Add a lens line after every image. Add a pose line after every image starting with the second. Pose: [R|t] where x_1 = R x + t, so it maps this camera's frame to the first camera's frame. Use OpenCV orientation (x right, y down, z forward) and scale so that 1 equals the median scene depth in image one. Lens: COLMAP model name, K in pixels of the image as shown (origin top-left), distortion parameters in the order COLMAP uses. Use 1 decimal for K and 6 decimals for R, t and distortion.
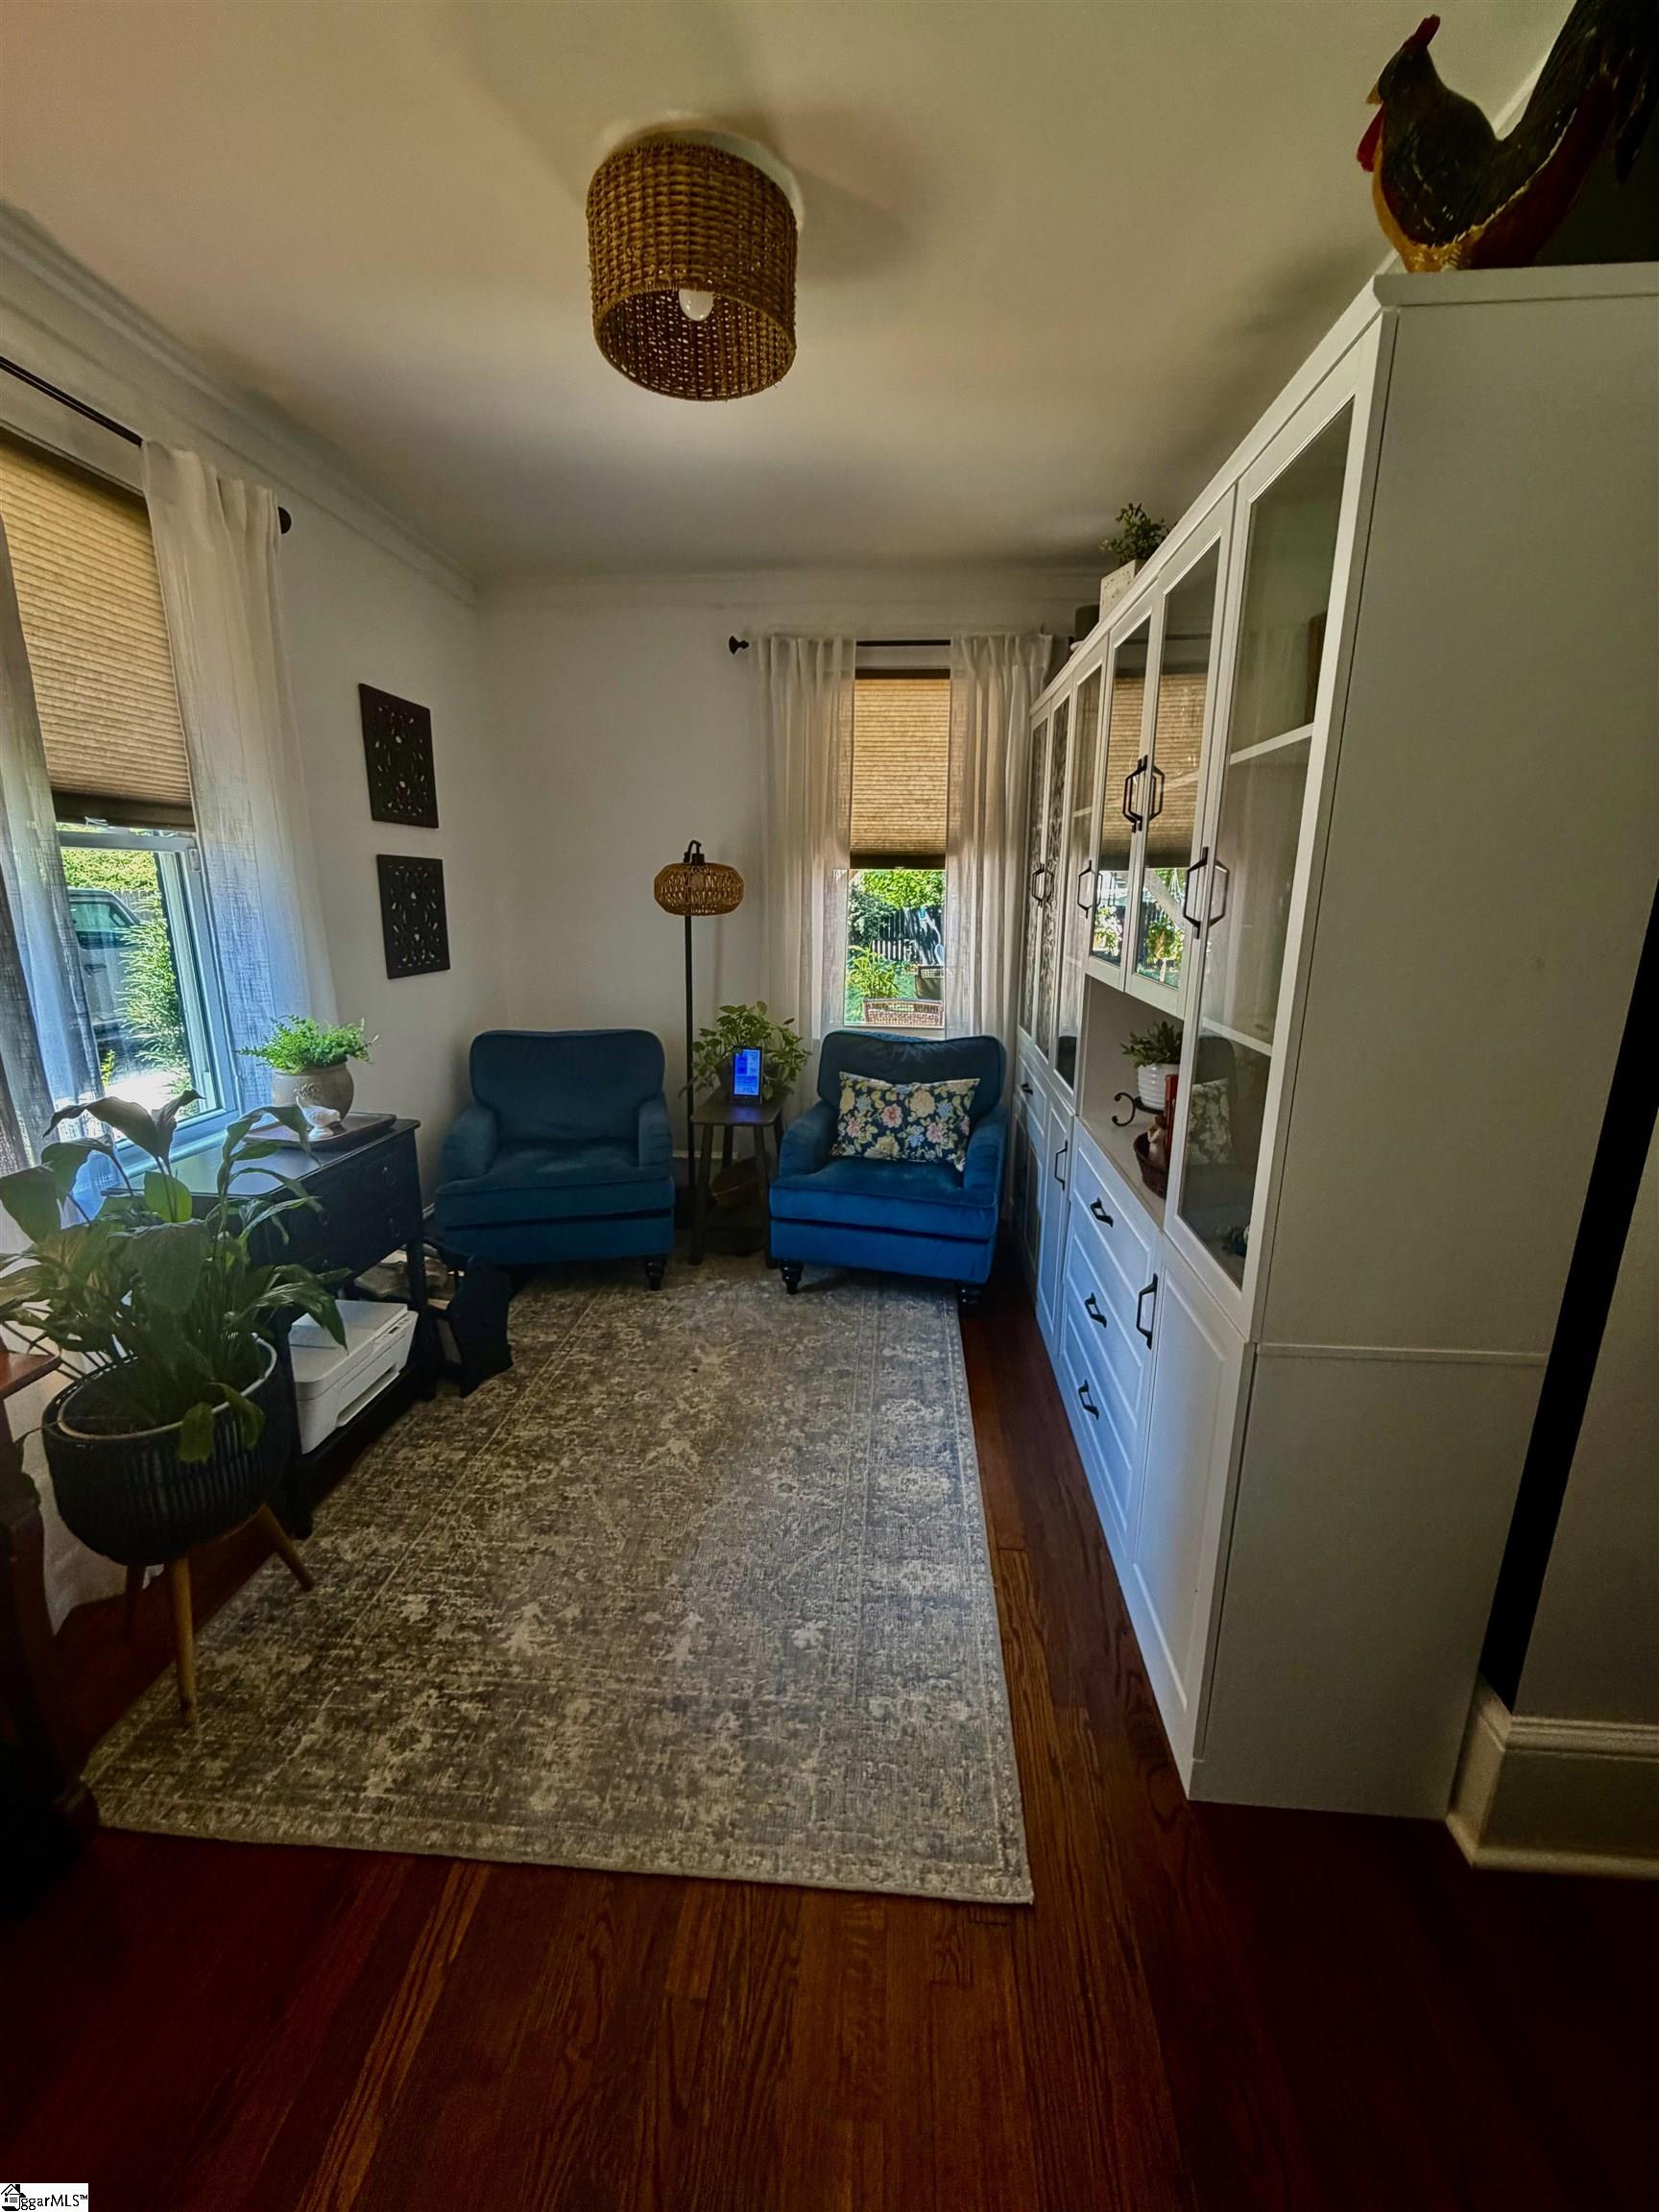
lens RADIAL K [[909.9, 0, 828.9], [0, 909.9, 1110.1], [0, 0, 1]] dist [0.000214, 0.000275]
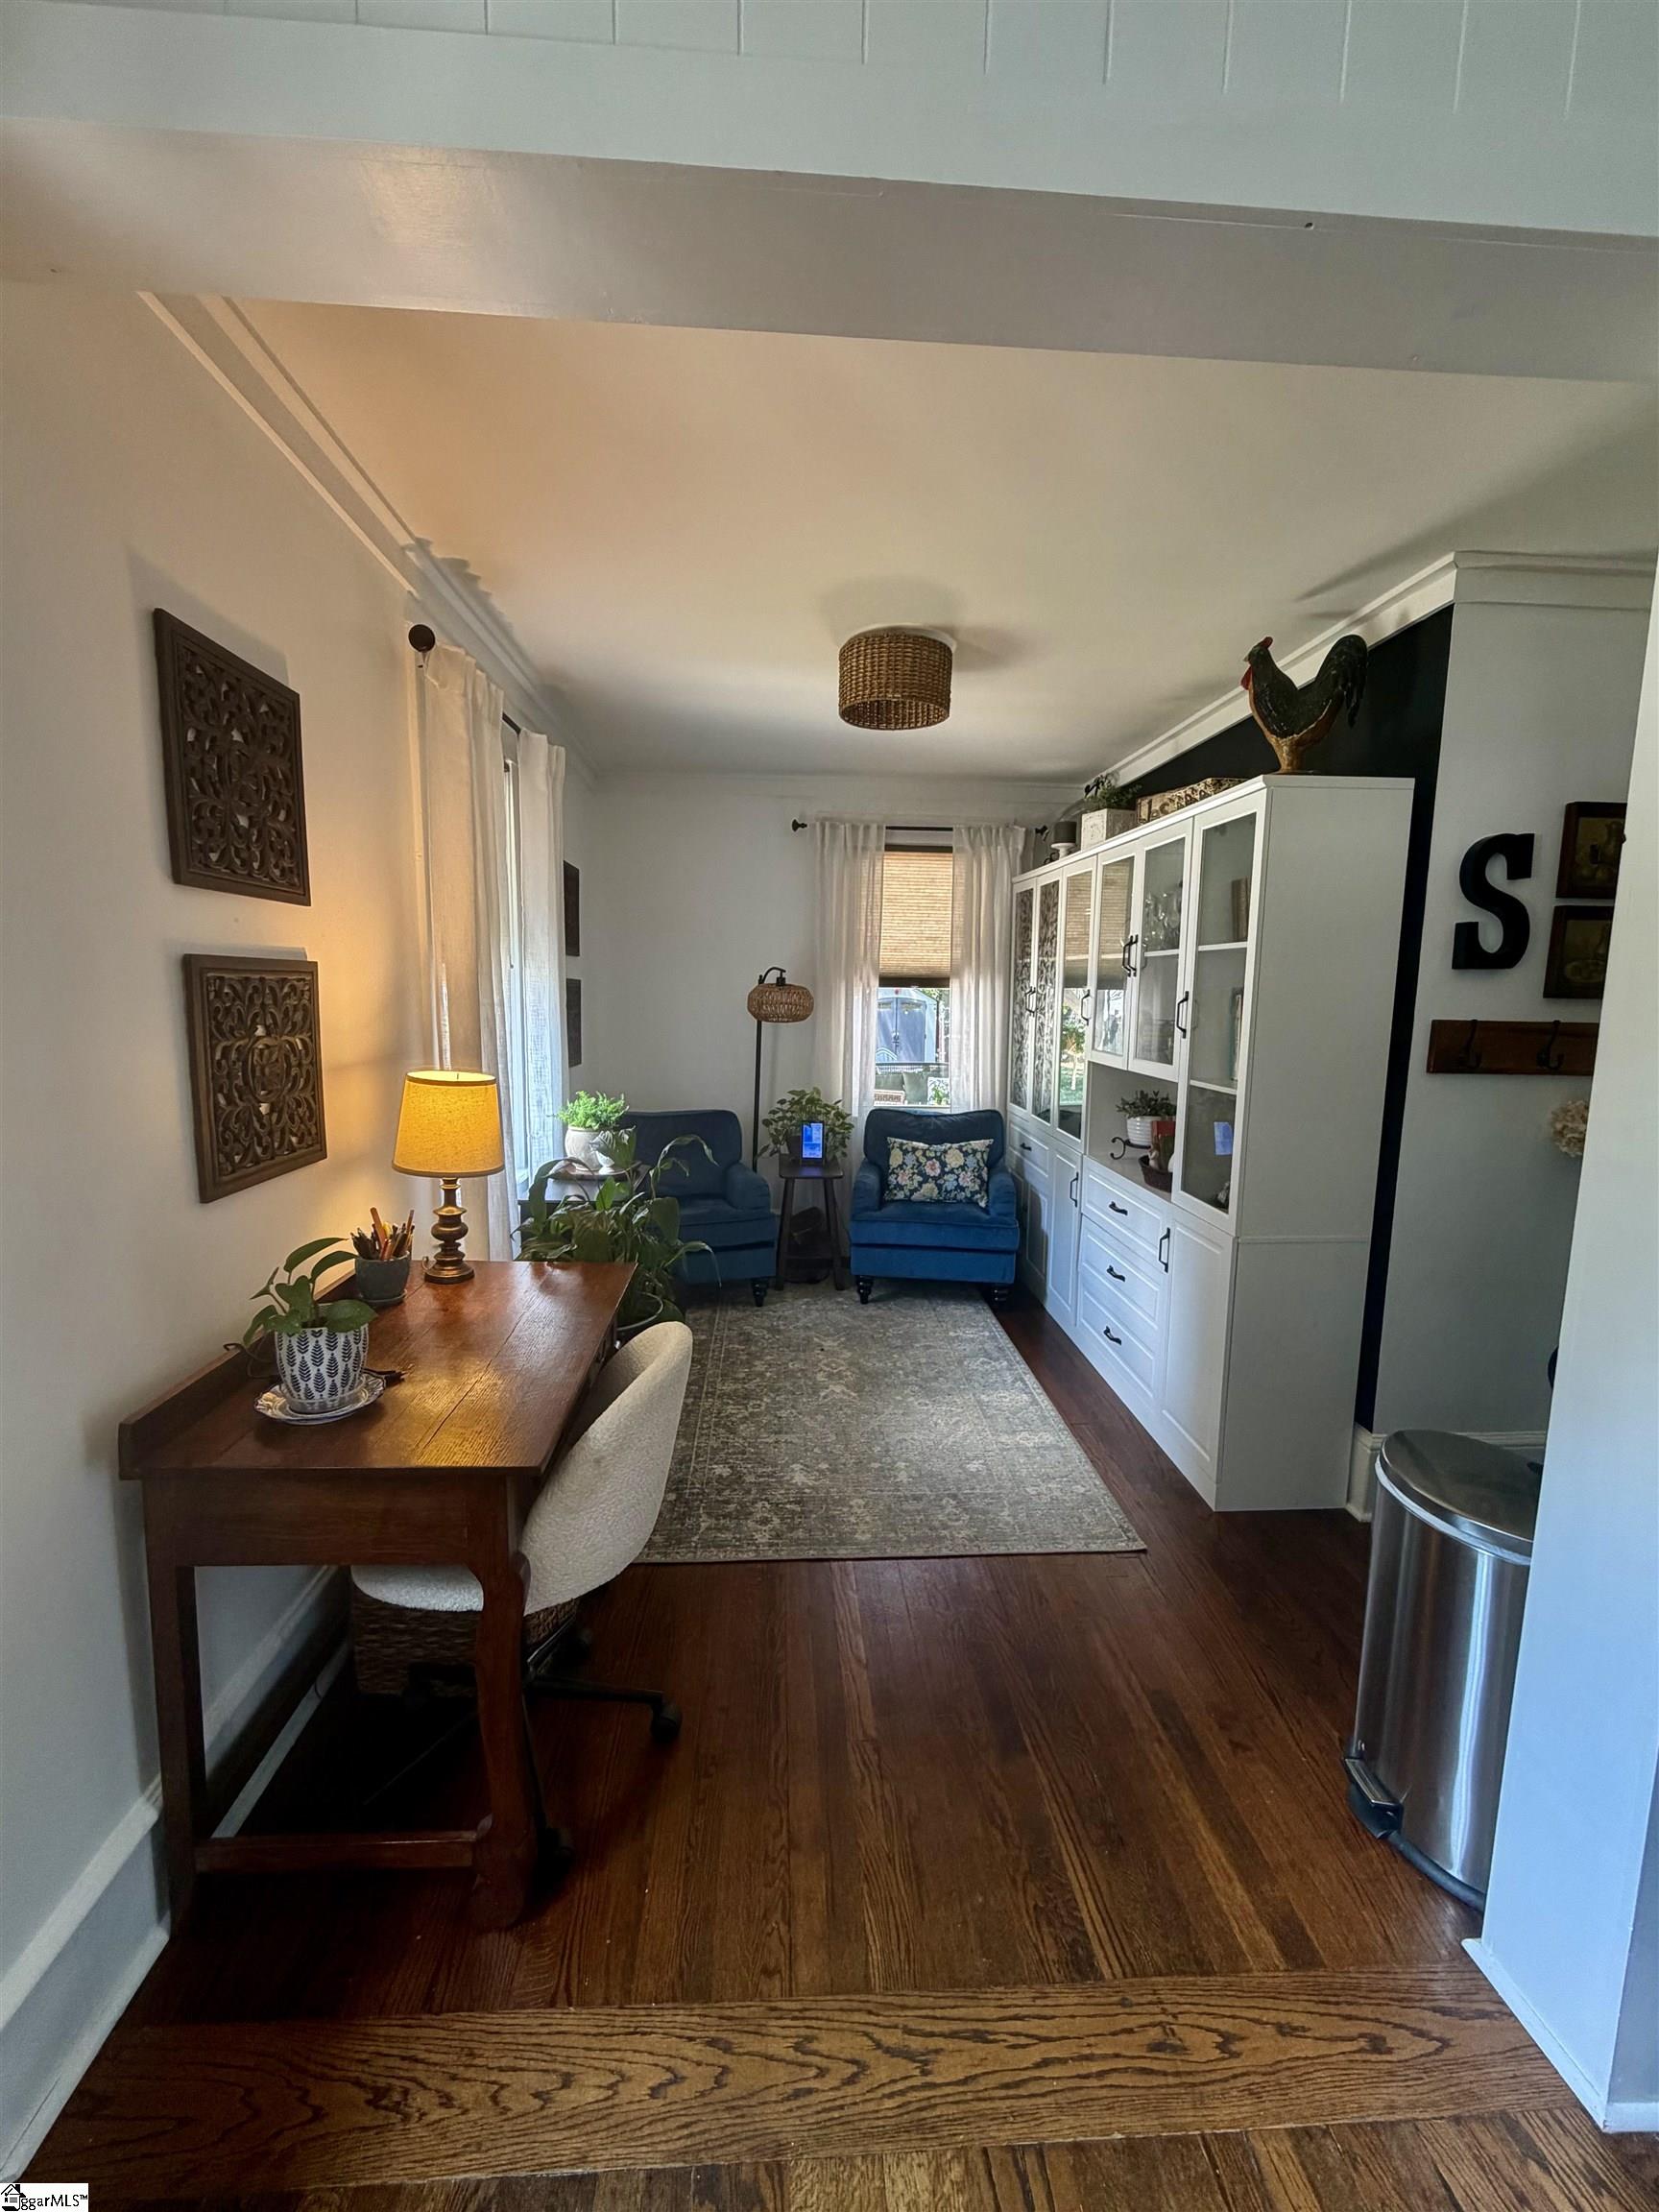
lens RADIAL K [[946.8, 0, 832.0], [0, 946.8, 1112.2], [0, 0, 1]] dist [-0.000422, -0.000079]
pose [[0.989946, -0.014747, 0.140676, -0.277532], [0.029863, 0.993922, -0.105958, 0.069479], [-0.138258, 0.109094, 0.984369, -0.377472]]
